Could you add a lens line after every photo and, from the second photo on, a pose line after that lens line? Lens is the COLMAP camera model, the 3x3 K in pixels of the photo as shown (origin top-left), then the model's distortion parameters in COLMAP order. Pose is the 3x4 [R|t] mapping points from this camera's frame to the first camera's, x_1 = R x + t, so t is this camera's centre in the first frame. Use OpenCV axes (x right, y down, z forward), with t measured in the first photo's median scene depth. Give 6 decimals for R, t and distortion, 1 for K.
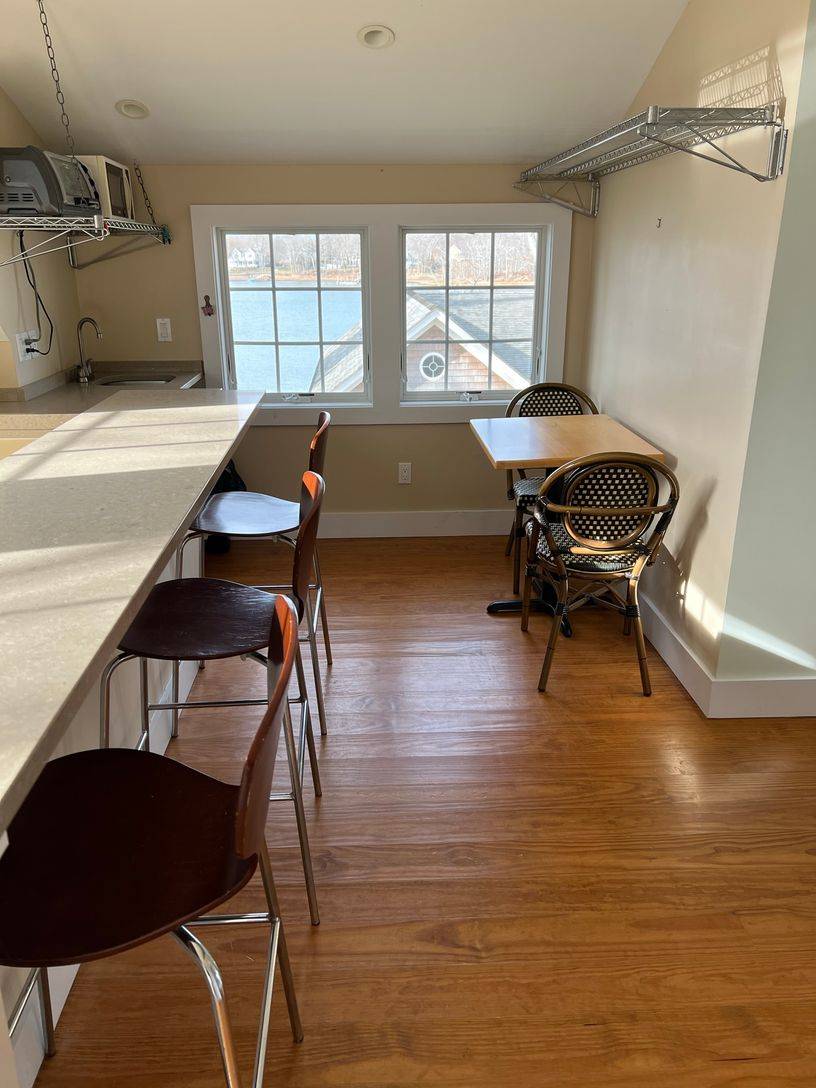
lens RADIAL K [[822.9, 0, 407.9], [0, 822.9, 542.5], [0, 0, 1]] dist [0.021571, -0.020148]
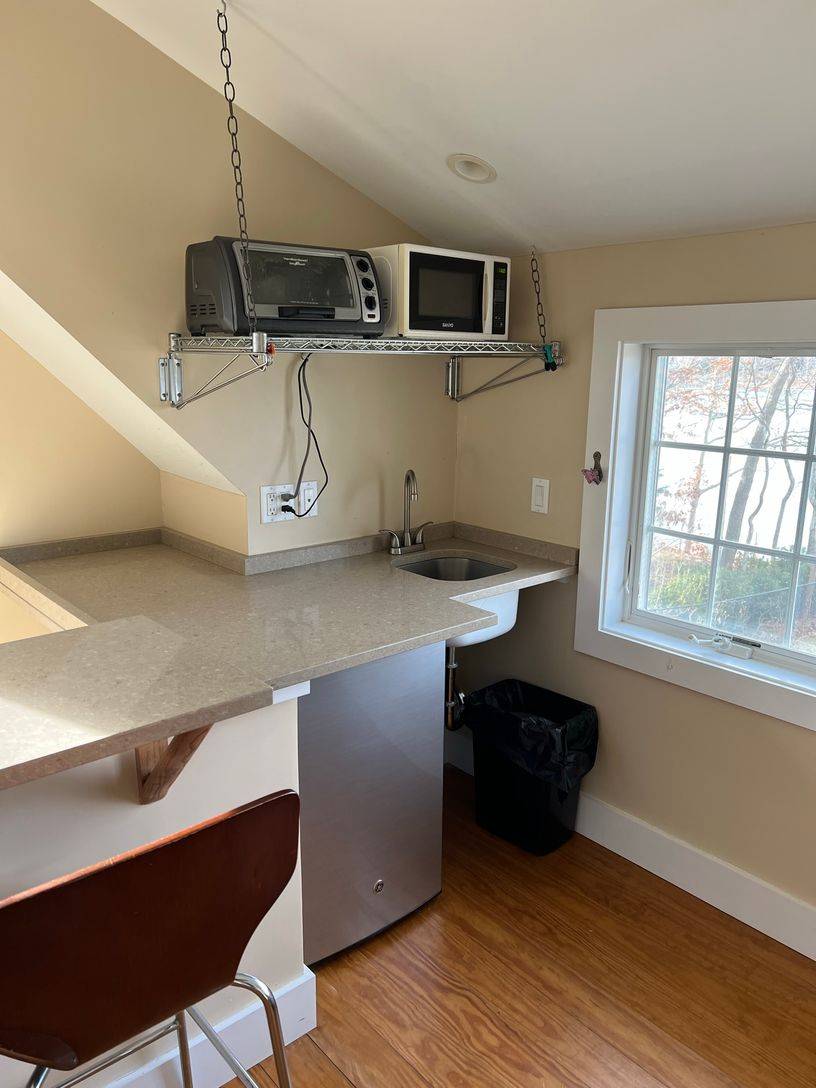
lens RADIAL K [[822.9, 0, 408.8], [0, 822.9, 550.0], [0, 0, 1]] dist [0.021571, -0.020148]
pose [[0.619864, 0.192085, -0.760836, 0.151806], [-0.274323, 0.961445, 0.019238, -0.206955], [0.735197, 0.196790, 0.648659, 0.524352]]
